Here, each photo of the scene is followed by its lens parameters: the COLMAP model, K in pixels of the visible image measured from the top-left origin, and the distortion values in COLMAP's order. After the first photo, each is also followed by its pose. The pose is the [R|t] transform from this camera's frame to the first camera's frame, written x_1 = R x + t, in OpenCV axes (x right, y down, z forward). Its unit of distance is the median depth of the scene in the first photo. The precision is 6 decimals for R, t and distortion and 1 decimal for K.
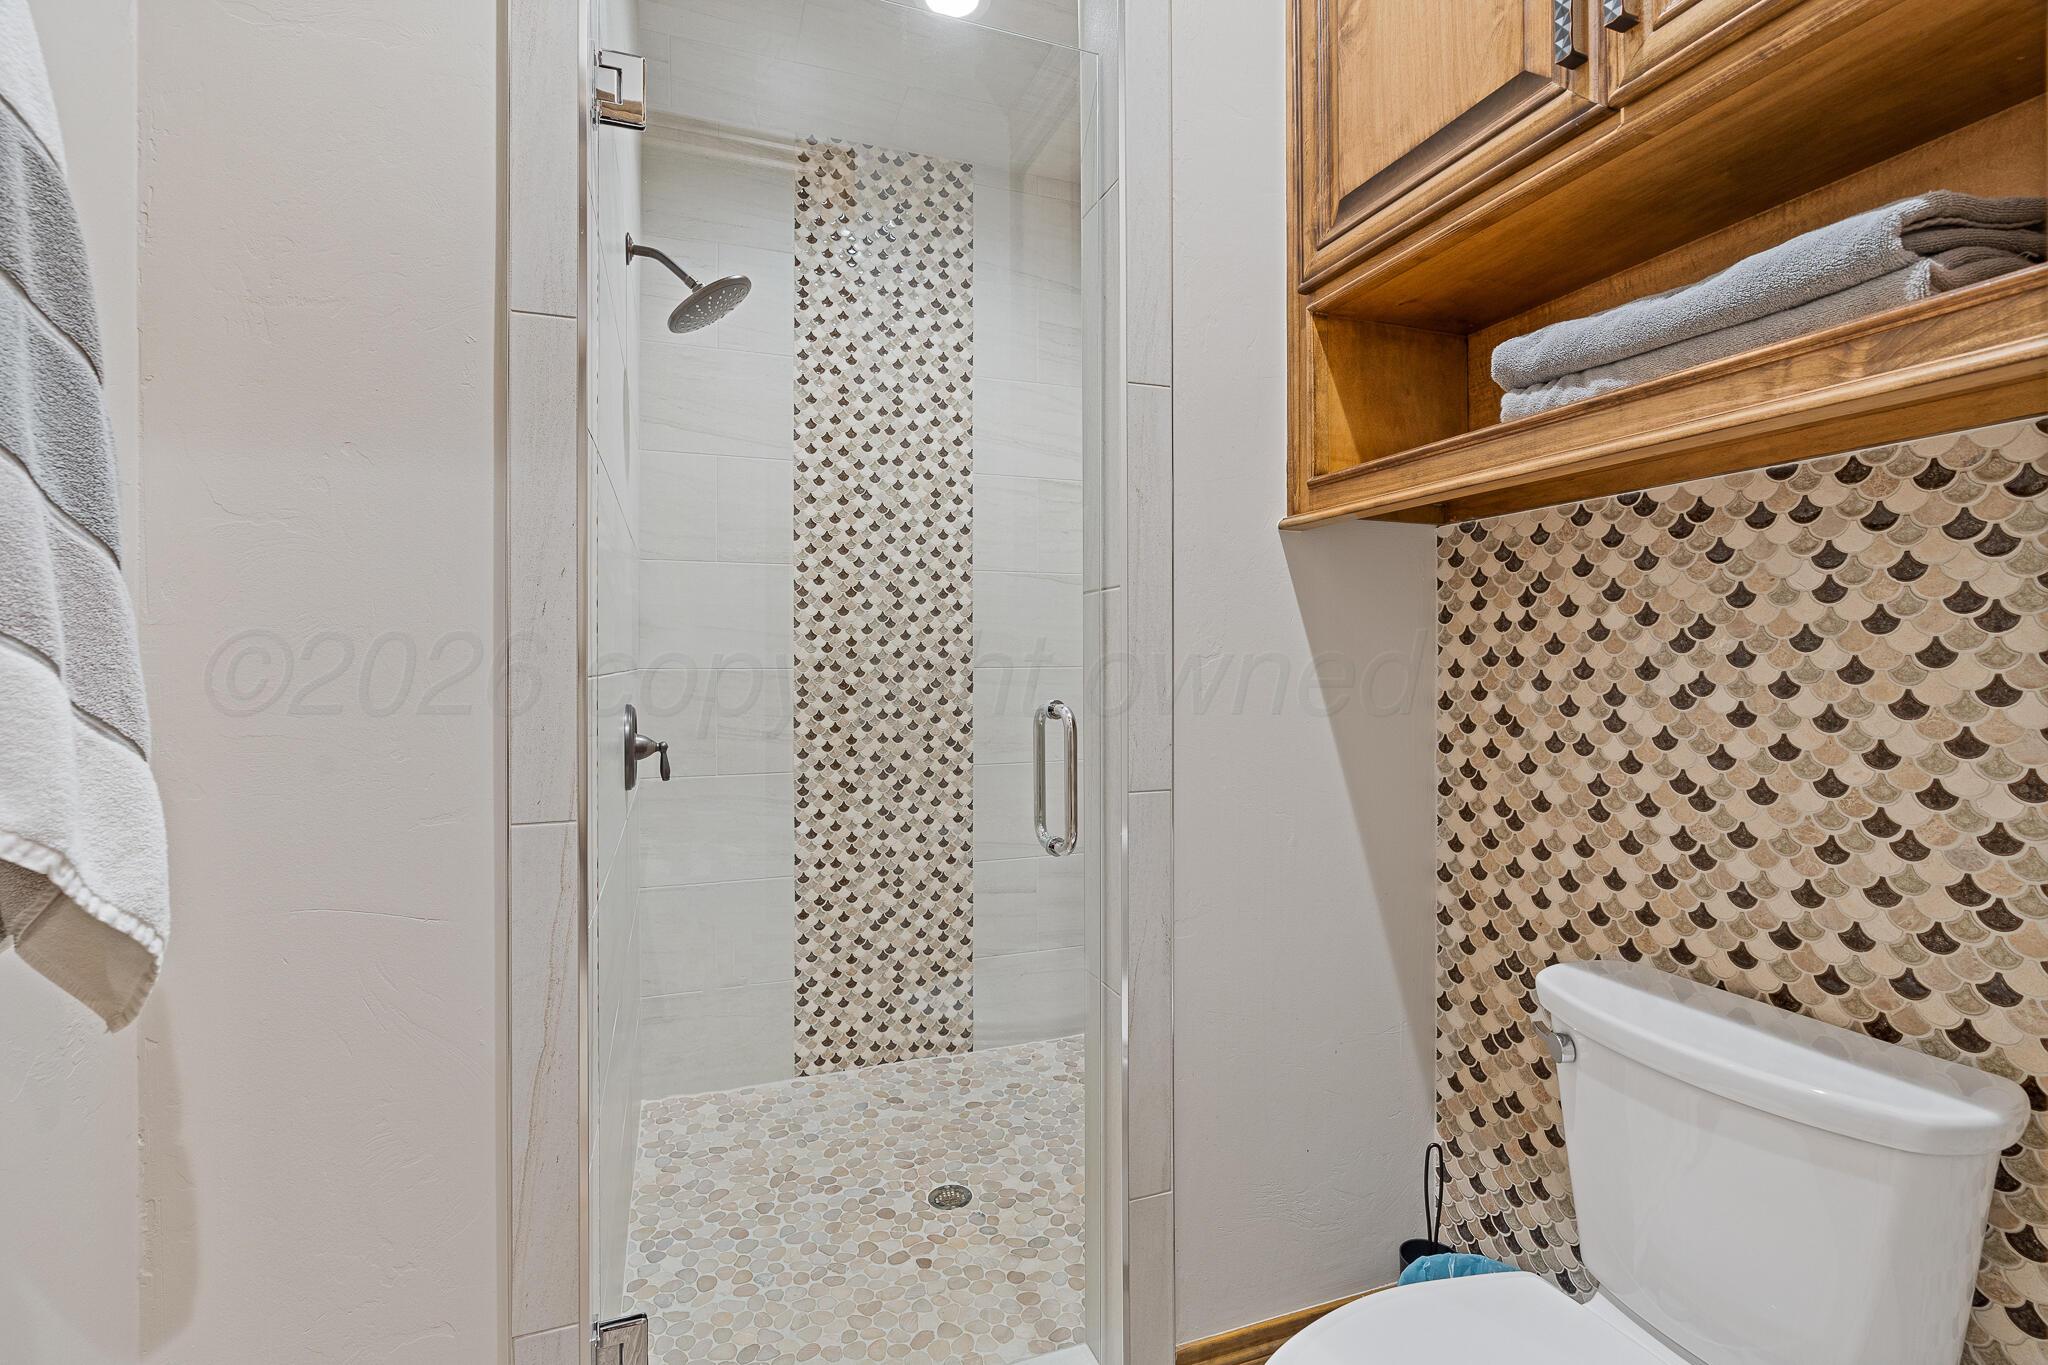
lens RADIAL K [[940.7, 0, 1028.7], [0, 940.7, 673.4], [0, 0, 1]] dist [-0.003577, 0.002468]
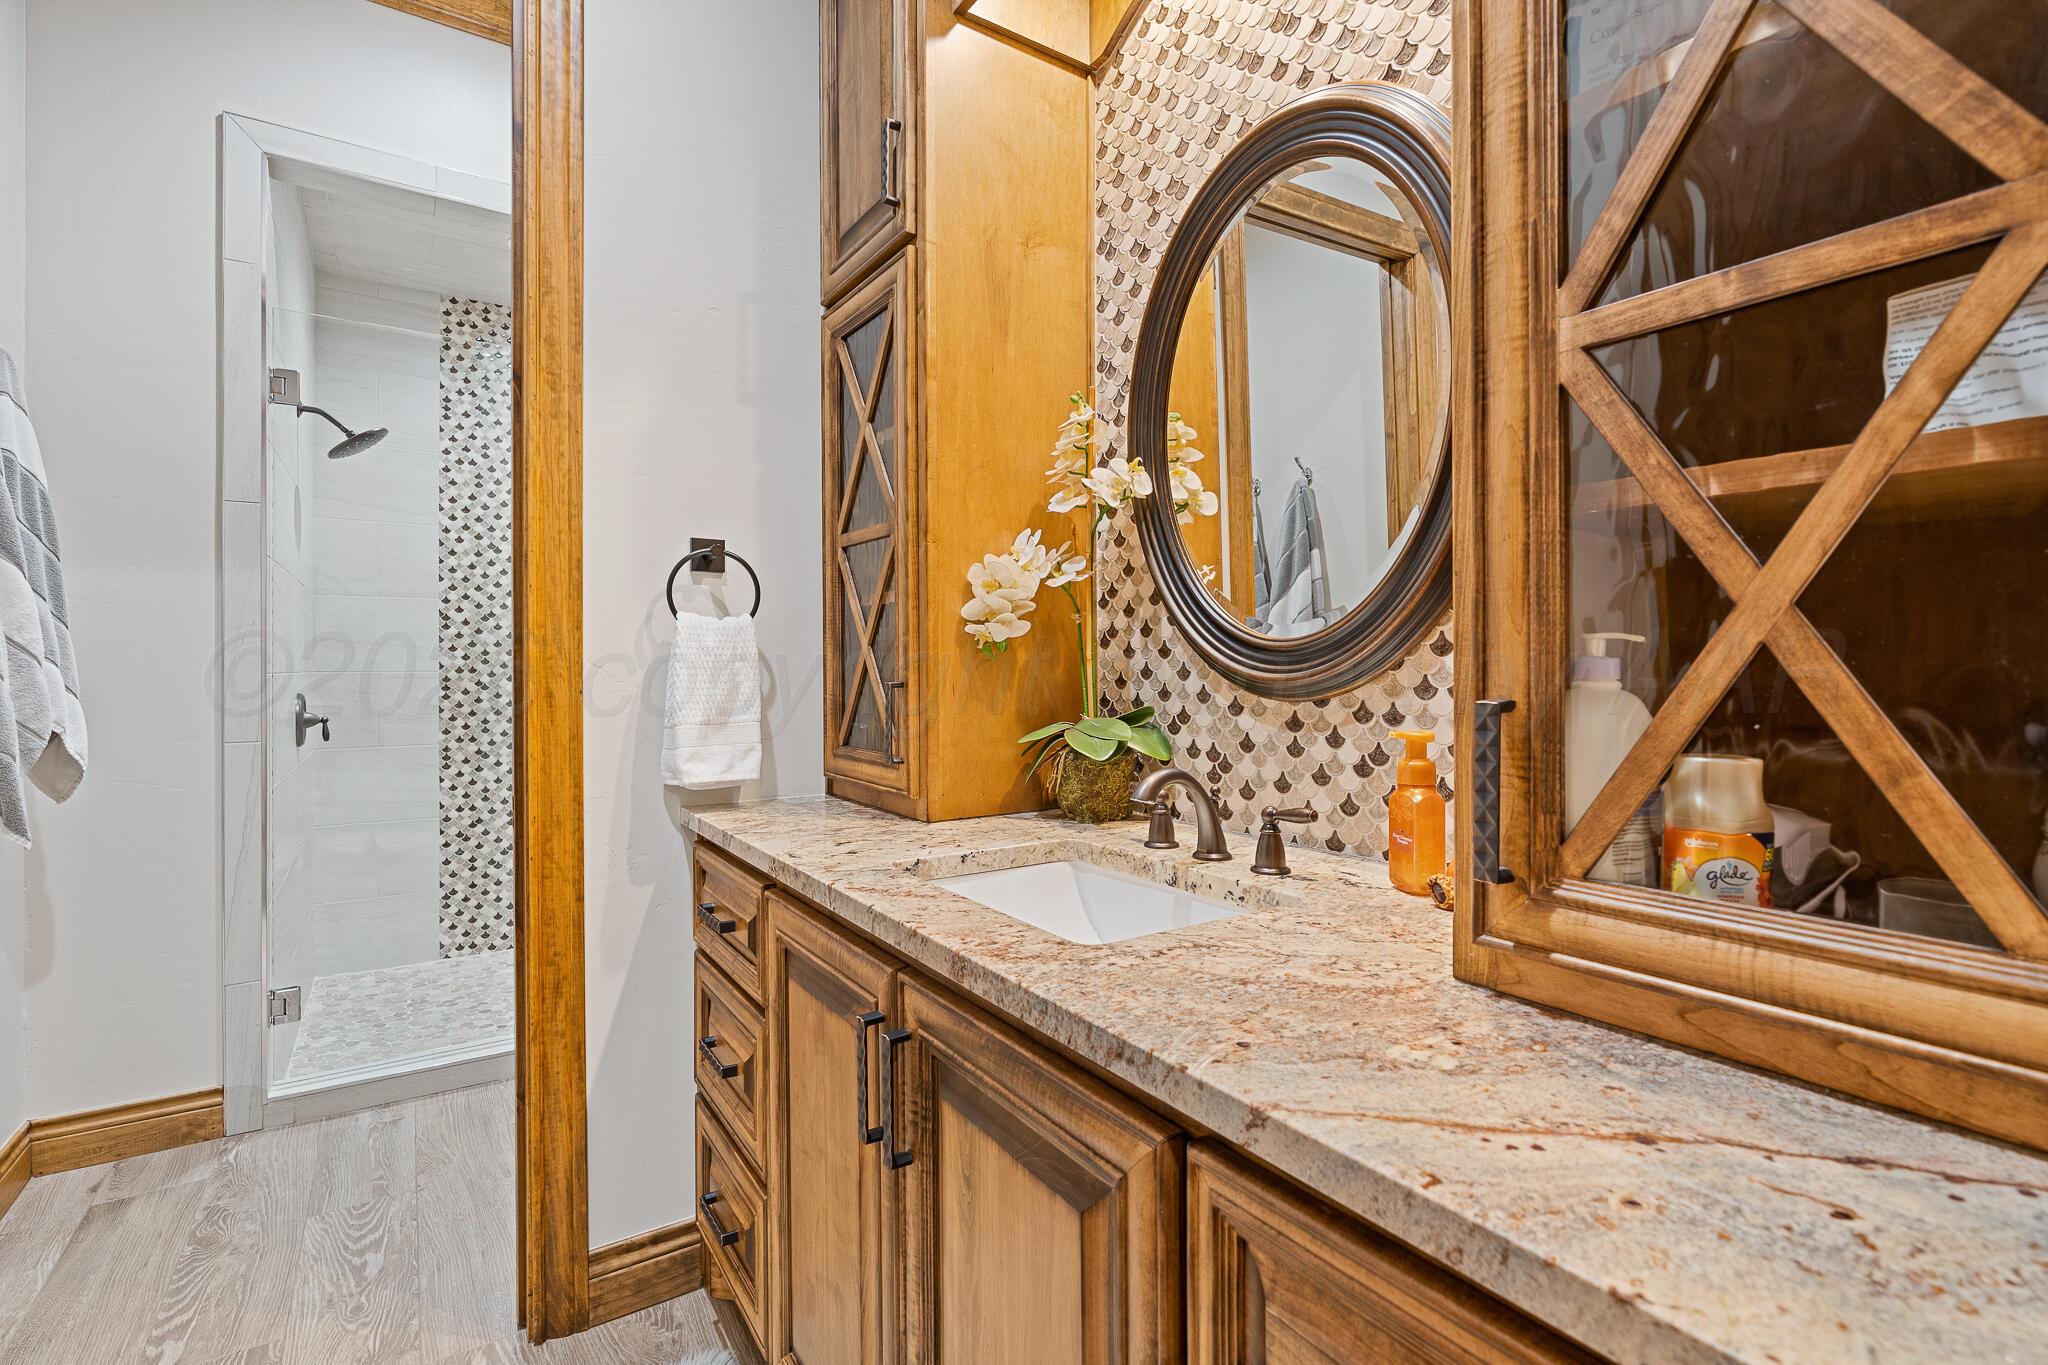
lens RADIAL K [[940.7, 0, 1021.8], [0, 940.7, 679.0], [0, 0, 1]] dist [-0.003577, 0.002468]
pose [[0.973999, 0.000866, 0.226551, 0.284478], [-0.000832, 1.000000, -0.000246, 0.005922], [-0.226551, 0.000051, 0.973999, -0.580004]]
